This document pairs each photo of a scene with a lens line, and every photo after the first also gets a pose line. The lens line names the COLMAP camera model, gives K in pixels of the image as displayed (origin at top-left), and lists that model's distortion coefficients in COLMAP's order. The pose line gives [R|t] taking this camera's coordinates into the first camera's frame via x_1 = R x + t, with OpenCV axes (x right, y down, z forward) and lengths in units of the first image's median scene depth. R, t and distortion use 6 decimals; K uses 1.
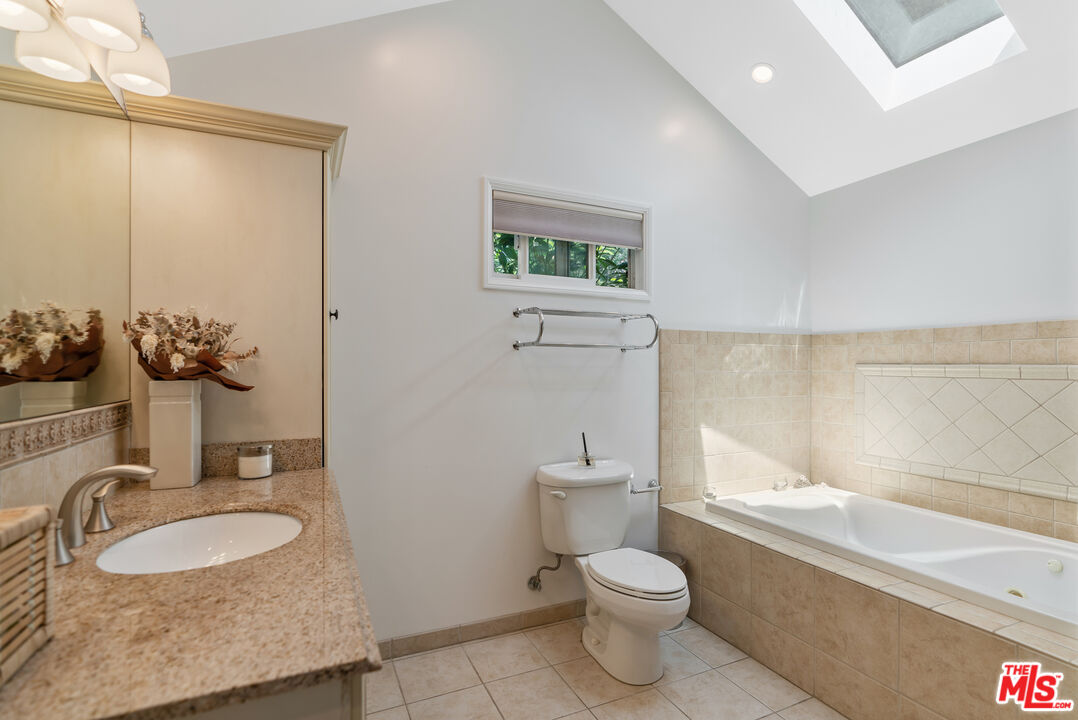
lens RADIAL K [[508.9, 0, 521.2], [0, 508.9, 363.4], [0, 0, 1]] dist [-0.003219, -0.000650]
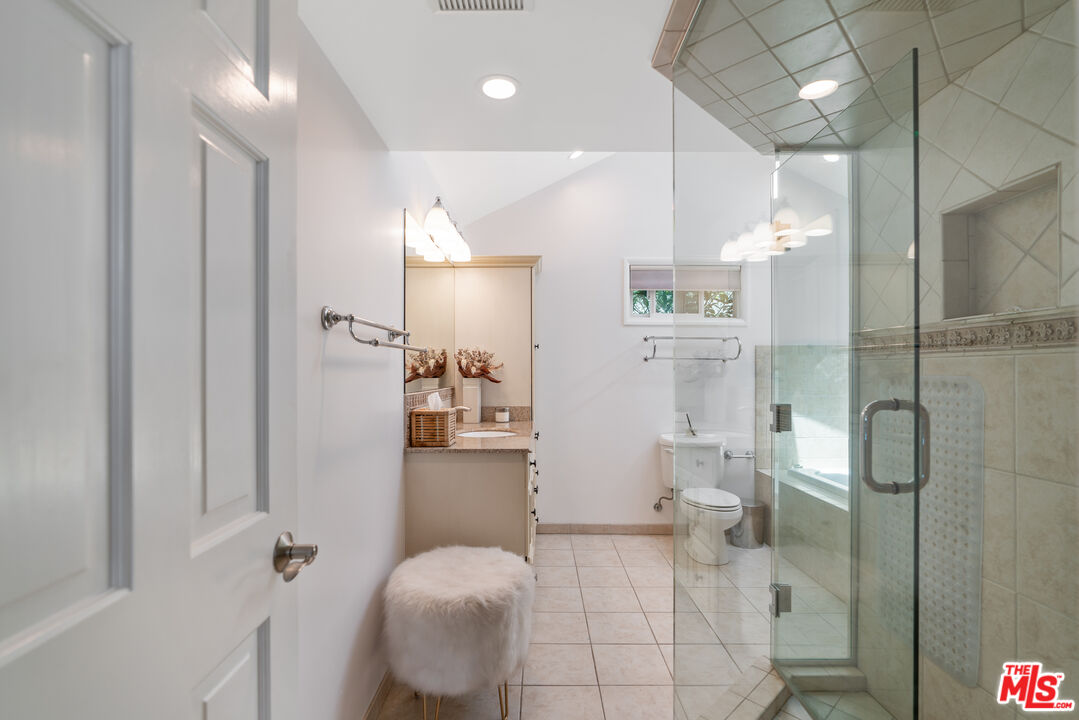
lens RADIAL K [[491.8, 0, 542.3], [0, 491.8, 369.4], [0, 0, 1]] dist [0.003163, 0.000272]
pose [[0.918104, -0.001537, -0.396337, 0.470872], [0.002540, 0.999995, 0.002006, -0.008745], [0.396332, -0.002848, 0.918103, -0.867775]]
